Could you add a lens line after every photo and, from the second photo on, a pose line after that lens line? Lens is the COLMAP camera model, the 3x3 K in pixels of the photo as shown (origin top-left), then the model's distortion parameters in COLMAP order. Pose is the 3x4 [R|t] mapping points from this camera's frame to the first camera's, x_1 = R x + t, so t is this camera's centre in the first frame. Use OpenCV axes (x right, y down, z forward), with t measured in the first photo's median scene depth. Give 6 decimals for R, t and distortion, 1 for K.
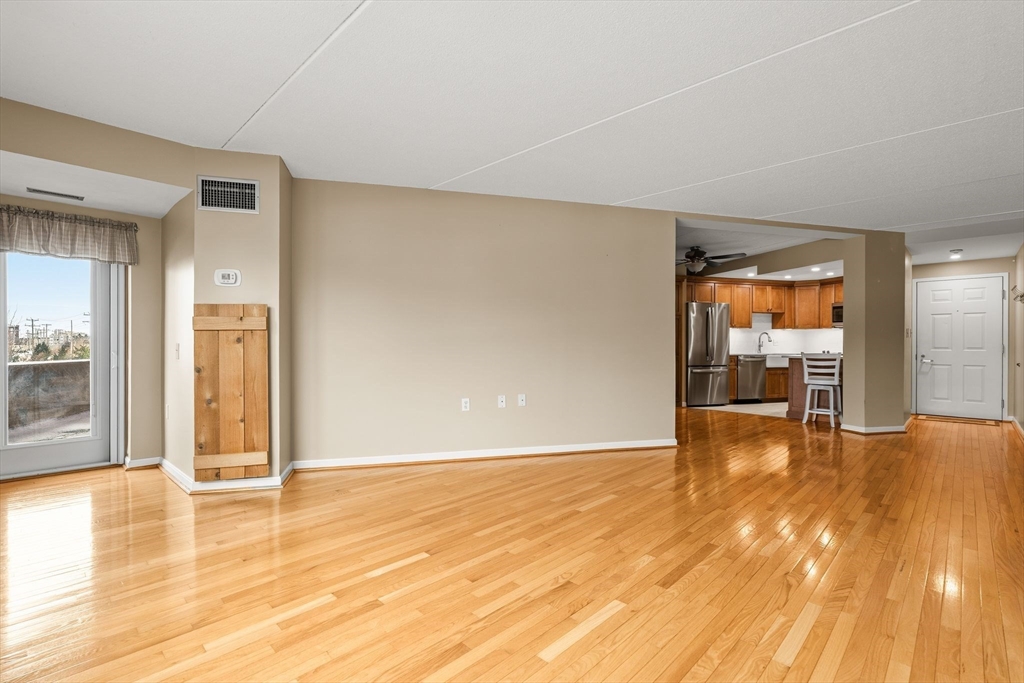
lens RADIAL K [[471.6, 0, 512.3], [0, 471.6, 342.6], [0, 0, 1]] dist [-0.002379, 0.000287]
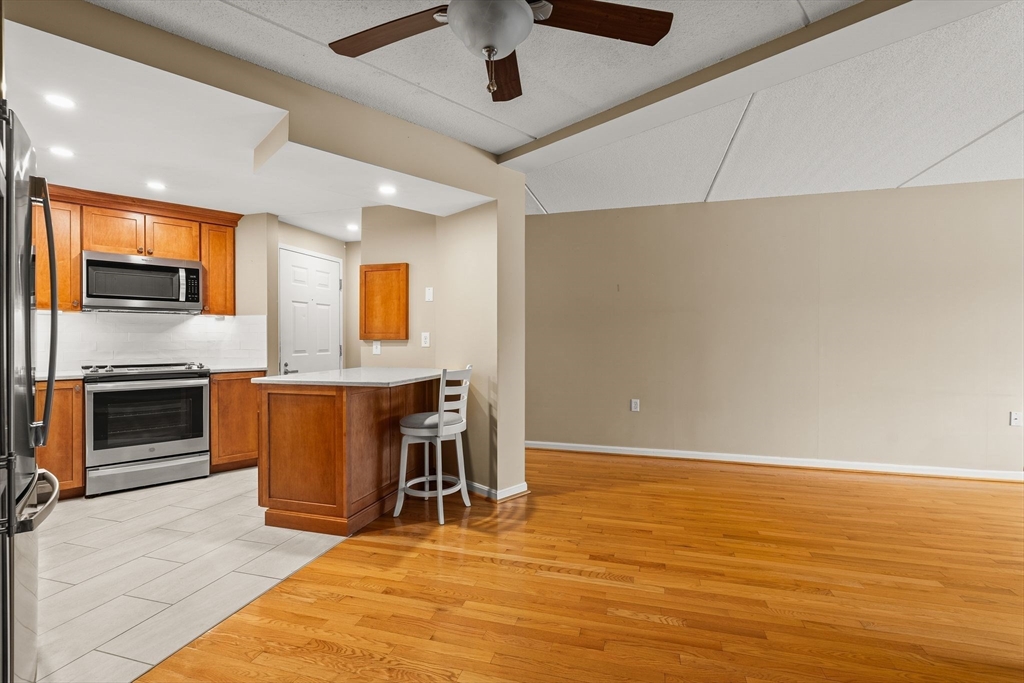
lens RADIAL K [[463.6, 0, 513.6], [0, 463.6, 341.2], [0, 0, 1]] dist [-0.001802, 0.000607]
pose [[-0.469876, -0.008258, 0.882694, 0.187838], [-0.002716, 0.999965, 0.007910, -0.010744], [-0.882728, 0.001319, -0.469882, 1.151853]]
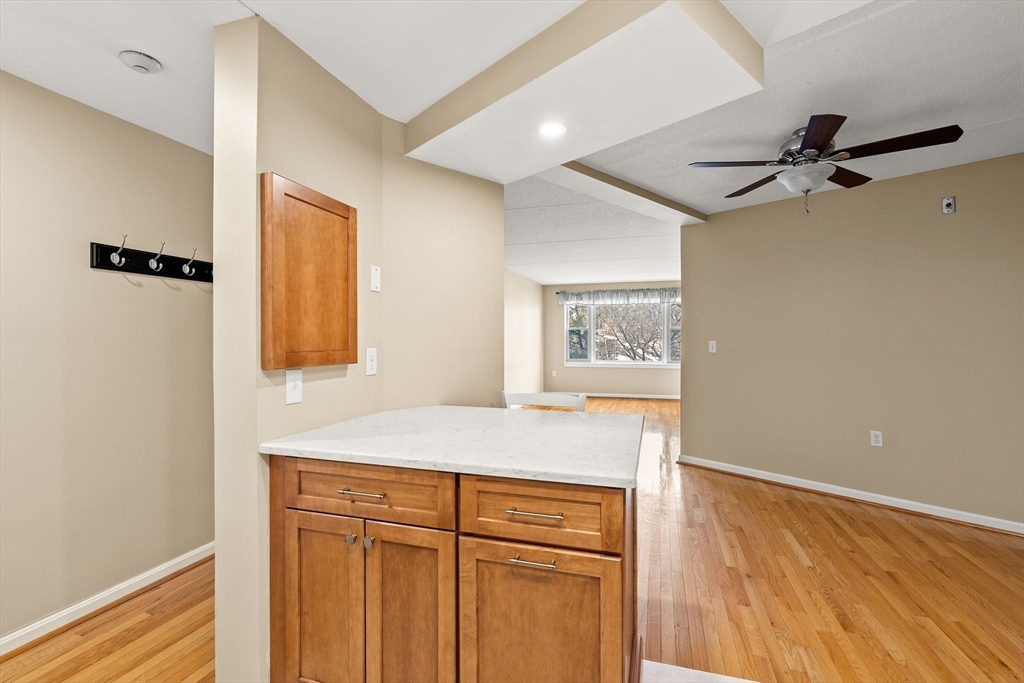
lens RADIAL K [[463.6, 0, 513.6], [0, 463.6, 341.2], [0, 0, 1]] dist [-0.001802, 0.000607]
pose [[-0.892828, -0.002465, -0.450392, 0.831045], [-0.003195, 0.999995, 0.000861, -0.022609], [0.450387, 0.002208, -0.892831, 1.304410]]
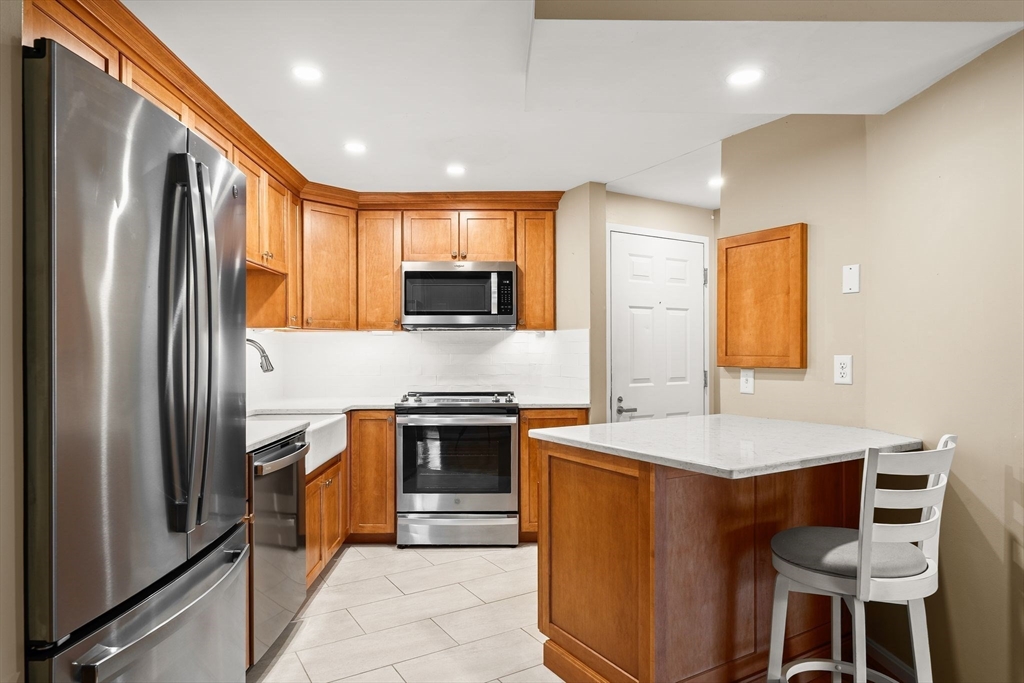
lens RADIAL K [[599.9, 0, 497.0], [0, 599.9, 352.7], [0, 0, 1]] dist [-0.003549, 0.001030]
pose [[0.262597, -0.005089, 0.964892, 0.336030], [0.001141, 0.999987, 0.004964, -0.020825], [-0.964905, -0.000203, 0.262599, 1.084833]]
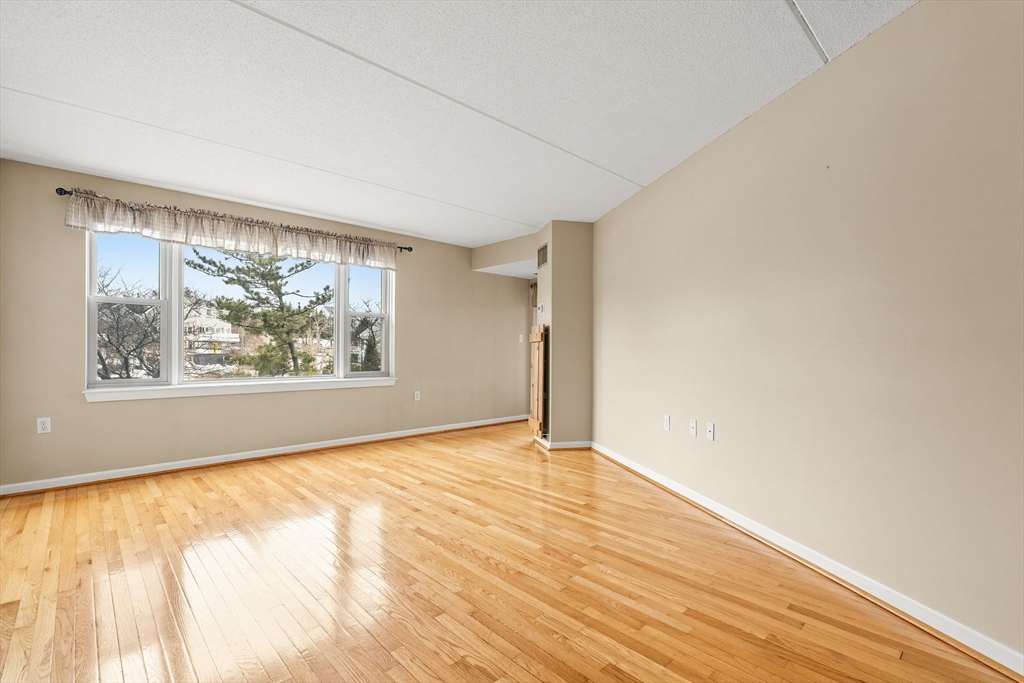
lens RADIAL K [[470.5, 0, 514.5], [0, 470.5, 353.4], [0, 0, 1]] dist [0.001227, 0.000452]
pose [[-0.053848, 0.002618, -0.998546, 0.513750], [-0.000382, 0.999996, 0.002642, 0.003582], [0.998549, 0.000523, -0.053847, 0.524321]]
